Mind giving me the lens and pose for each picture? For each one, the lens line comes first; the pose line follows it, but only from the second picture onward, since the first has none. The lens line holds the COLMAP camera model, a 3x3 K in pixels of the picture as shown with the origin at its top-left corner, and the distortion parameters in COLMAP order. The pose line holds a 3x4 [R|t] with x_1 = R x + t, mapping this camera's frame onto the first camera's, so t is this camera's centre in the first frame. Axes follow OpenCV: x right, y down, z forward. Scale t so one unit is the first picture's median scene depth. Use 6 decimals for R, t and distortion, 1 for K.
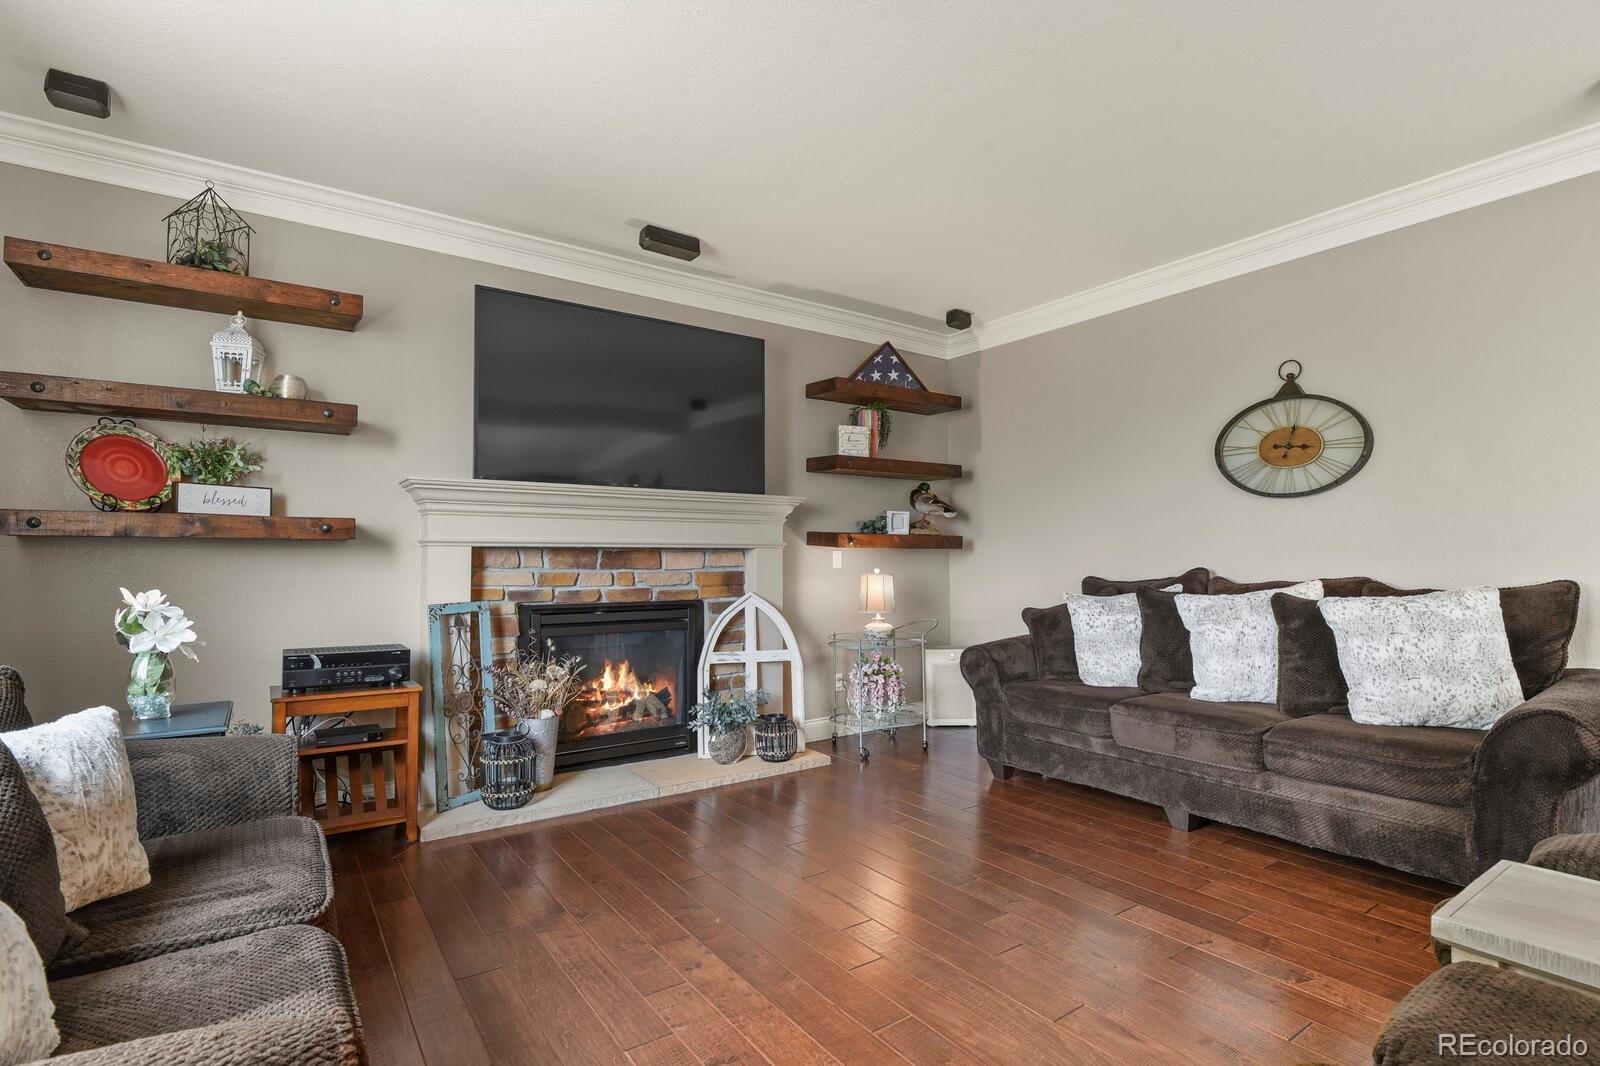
lens RADIAL K [[777.6, 0, 797.9], [0, 777.6, 531.5], [0, 0, 1]] dist [-0.014840, -0.001012]
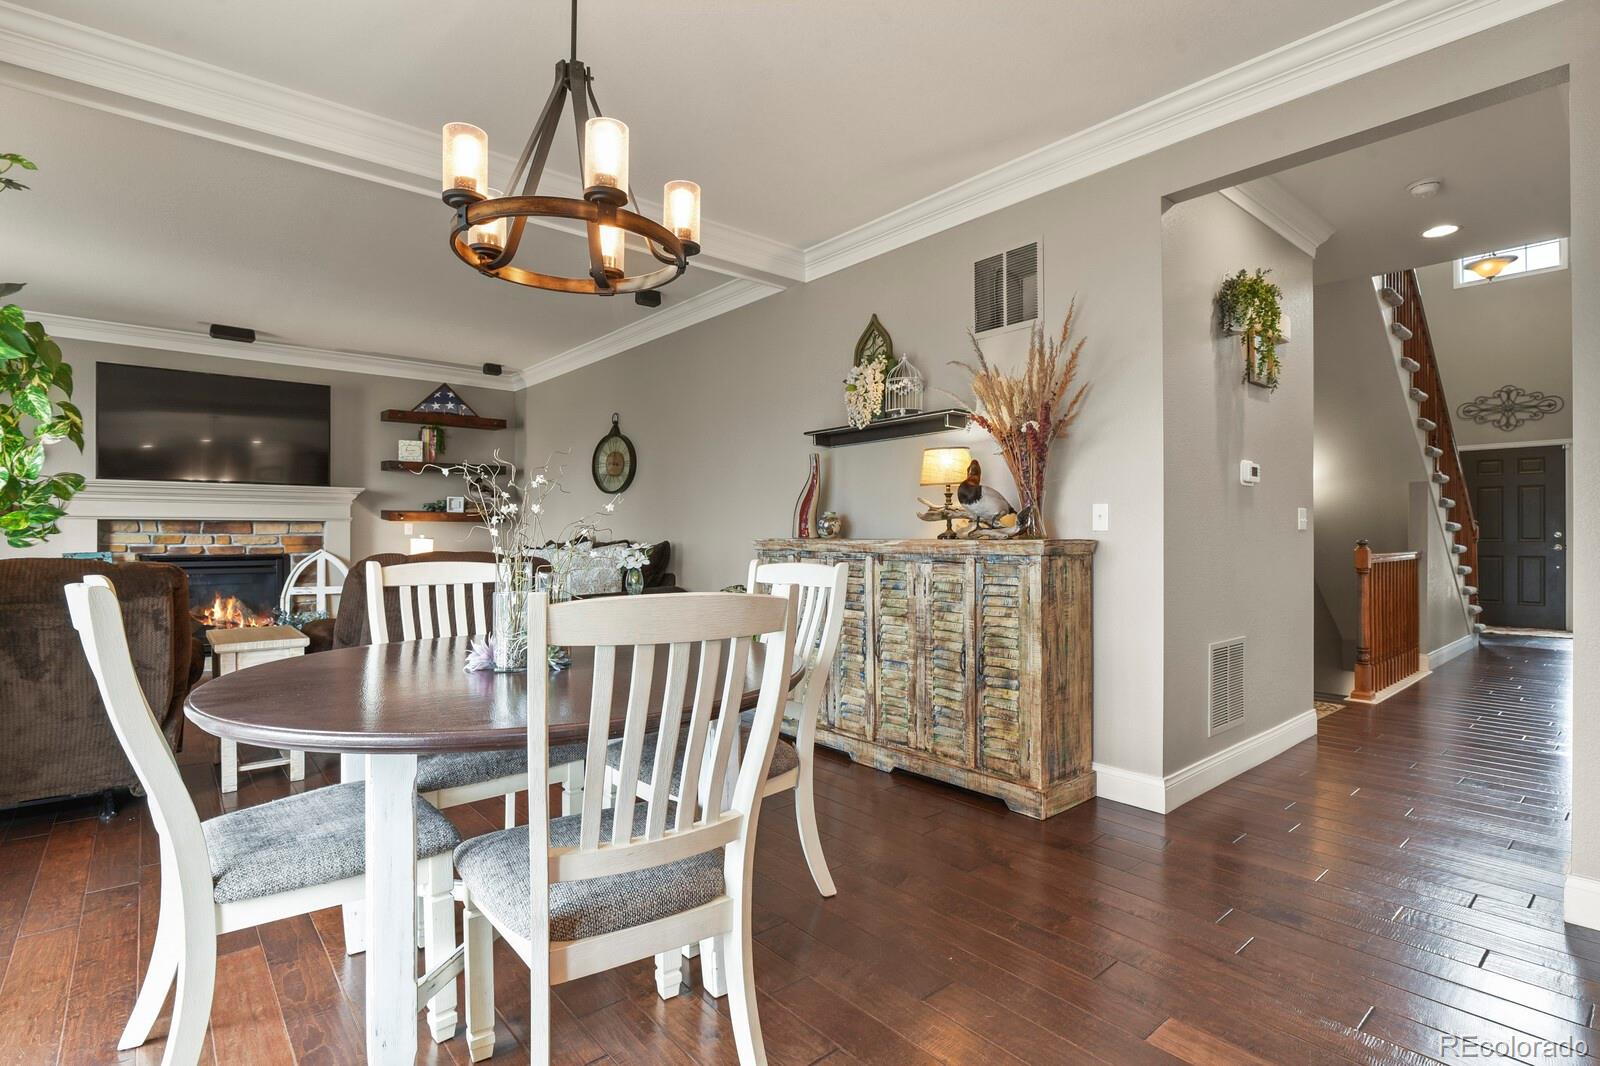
lens RADIAL K [[777.6, 0, 803.5], [0, 777.6, 535.0], [0, 0, 1]] dist [-0.014840, -0.001012]
pose [[0.995336, 0.005284, 0.096328, 0.758900], [-0.009248, 0.999127, 0.040743, -0.023062], [-0.096028, -0.041444, 0.994515, -0.640368]]
